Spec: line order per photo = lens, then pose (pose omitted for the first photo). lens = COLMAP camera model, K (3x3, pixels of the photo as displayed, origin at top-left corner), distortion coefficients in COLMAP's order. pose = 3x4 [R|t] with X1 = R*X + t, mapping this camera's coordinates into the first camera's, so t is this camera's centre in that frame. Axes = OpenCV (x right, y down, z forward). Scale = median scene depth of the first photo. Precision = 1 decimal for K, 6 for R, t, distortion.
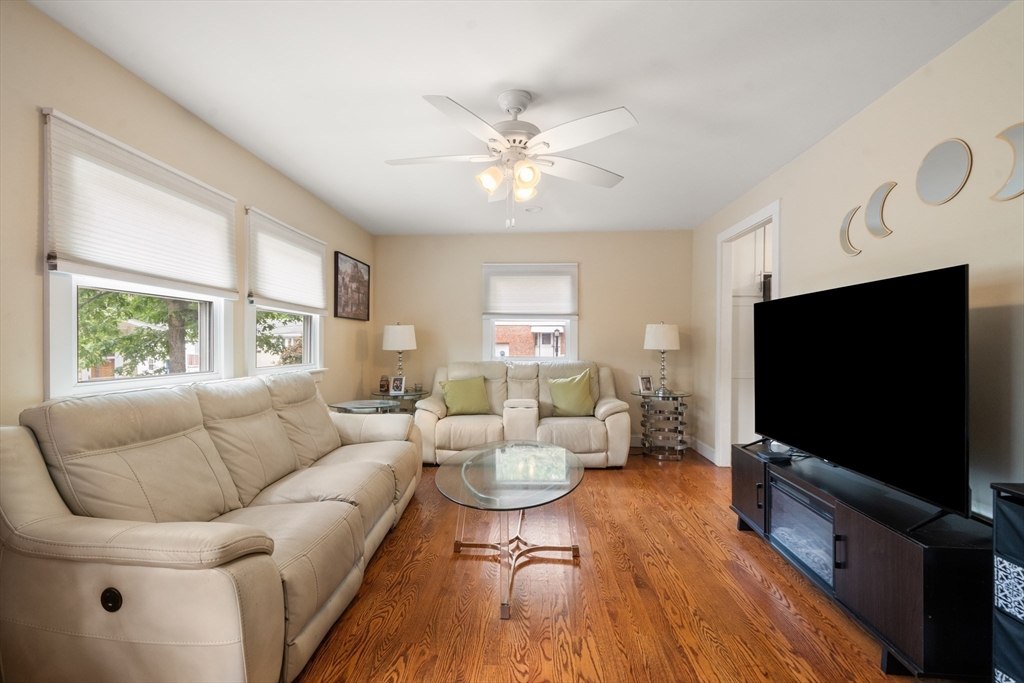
lens RADIAL K [[452.4, 0, 511.4], [0, 452.4, 342.5], [0, 0, 1]] dist [-0.001377, 0.000157]
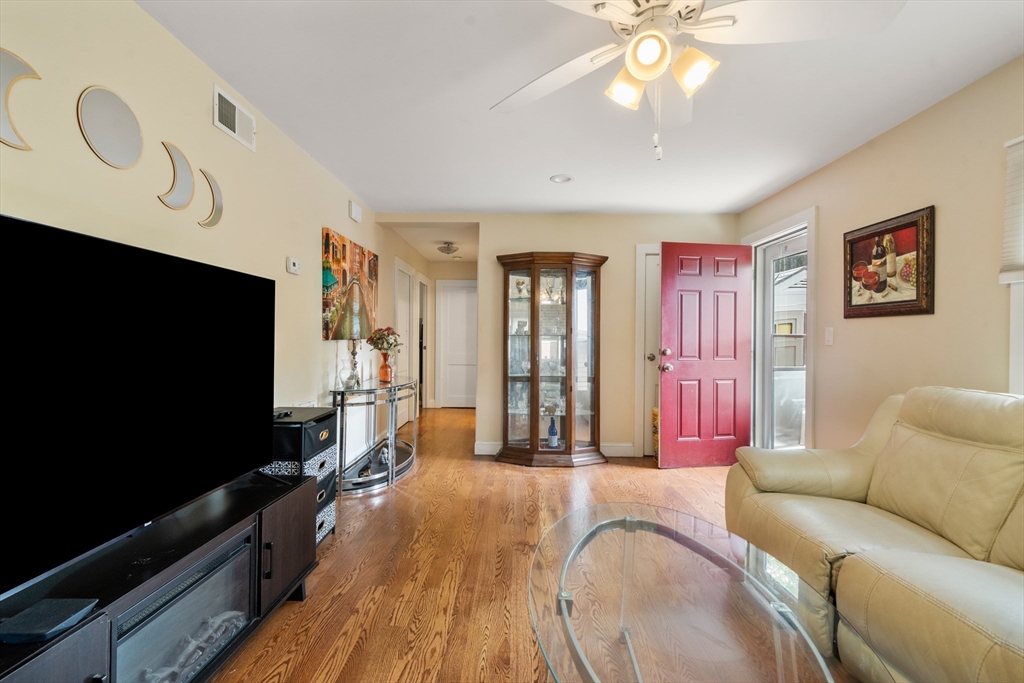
lens RADIAL K [[452.4, 0, 512.1], [0, 452.4, 340.3], [0, 0, 1]] dist [-0.001377, 0.000157]
pose [[-0.999126, -0.012129, -0.040008, 0.276301], [-0.012107, 0.999926, -0.000788, 0.002615], [0.040014, -0.000303, -0.999199, 2.050681]]
